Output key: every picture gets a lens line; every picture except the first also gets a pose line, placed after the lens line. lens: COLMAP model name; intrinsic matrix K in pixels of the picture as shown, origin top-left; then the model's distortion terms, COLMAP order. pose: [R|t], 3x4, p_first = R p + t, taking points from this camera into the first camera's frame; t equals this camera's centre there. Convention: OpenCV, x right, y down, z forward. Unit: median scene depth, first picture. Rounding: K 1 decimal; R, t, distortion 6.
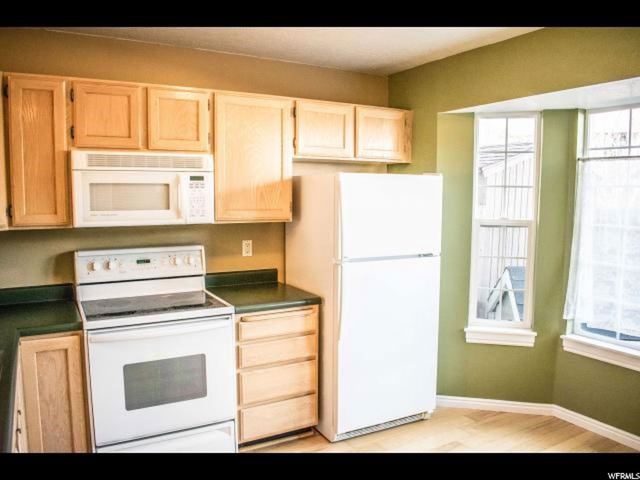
lens RADIAL K [[523.3, 0, 320.0], [0, 523.3, 240.0], [0, 0, 1]] dist [-0.062286, 0.006014]
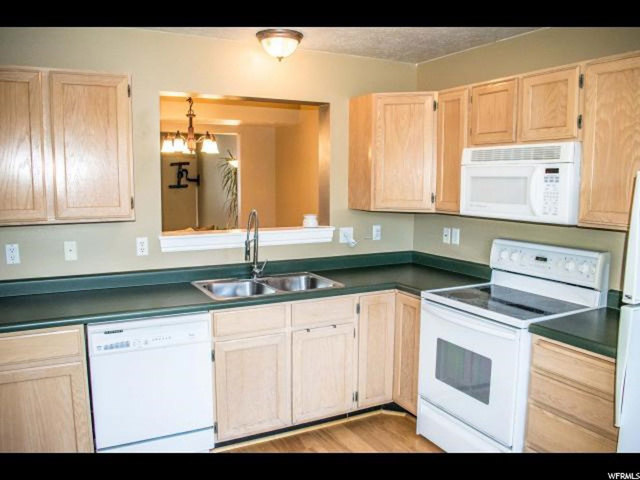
lens RADIAL K [[523.3, 0, 320.0], [0, 523.3, 240.0], [0, 0, 1]] dist [-0.062286, 0.006014]
pose [[-0.014258, 0.112303, -0.993572, 0.641245], [-0.102437, 0.988280, 0.113175, -0.062533], [0.994637, 0.103392, -0.002587, 0.634700]]
